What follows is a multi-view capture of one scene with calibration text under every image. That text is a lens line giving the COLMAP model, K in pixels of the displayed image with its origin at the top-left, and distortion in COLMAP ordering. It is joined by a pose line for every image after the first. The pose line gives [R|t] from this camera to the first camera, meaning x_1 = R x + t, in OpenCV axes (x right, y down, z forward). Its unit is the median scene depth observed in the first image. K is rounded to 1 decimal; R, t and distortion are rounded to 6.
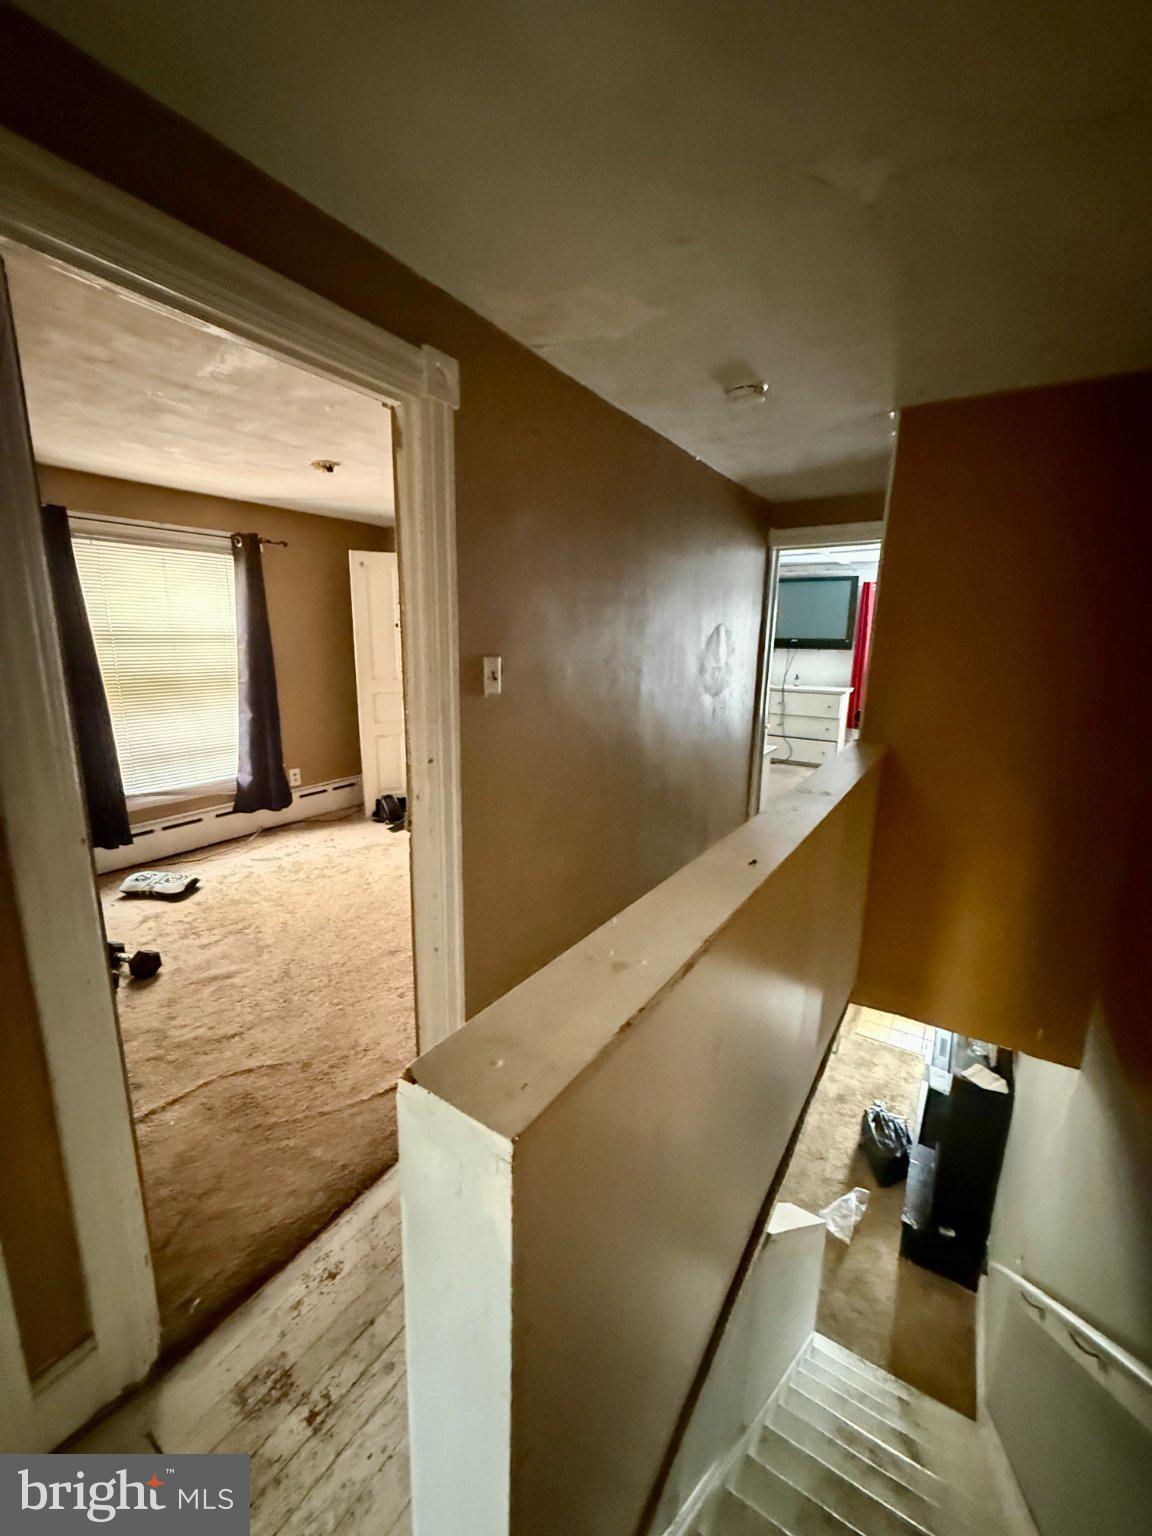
lens RADIAL K [[614.8, 0, 578.8], [0, 614.8, 768.4], [0, 0, 1]] dist [-0.000146, 0.000351]
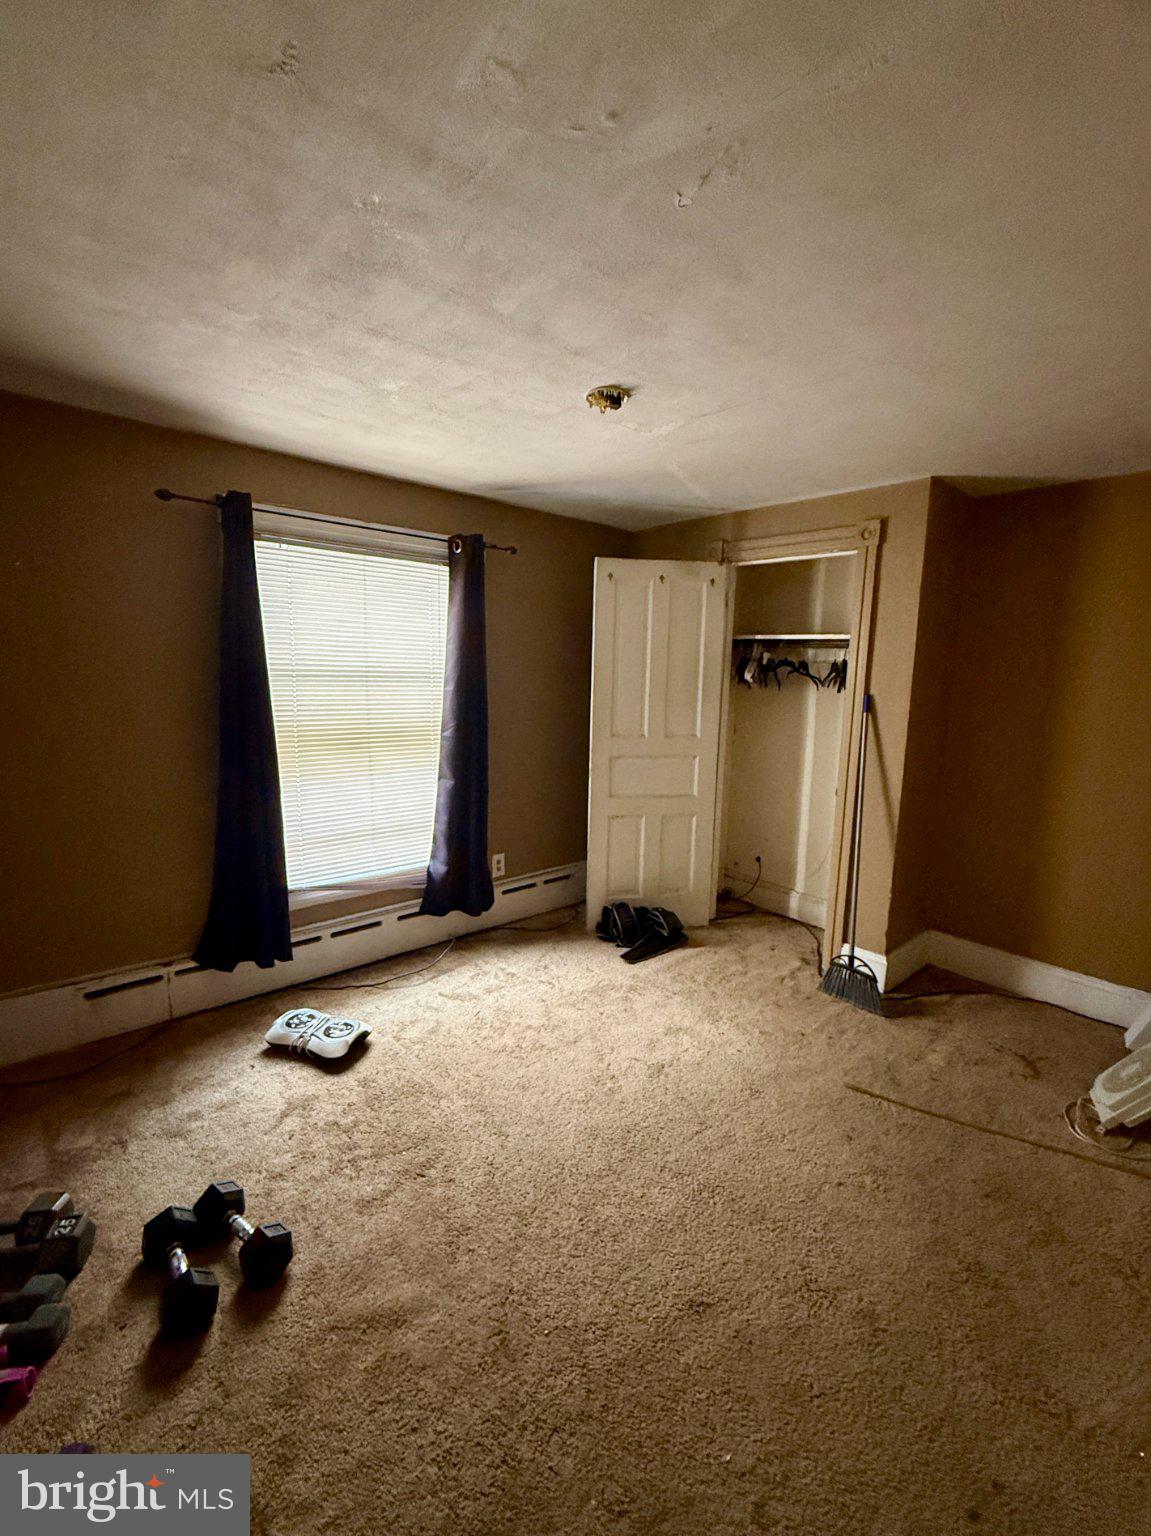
lens RADIAL K [[614.8, 0, 572.4], [0, 614.8, 764.6], [0, 0, 1]] dist [-0.000146, 0.000351]
pose [[0.965617, 0.048459, -0.255413, -0.222929], [-0.066112, 0.995947, -0.060982, -0.075423], [0.251422, 0.075771, 0.964907, 0.350335]]
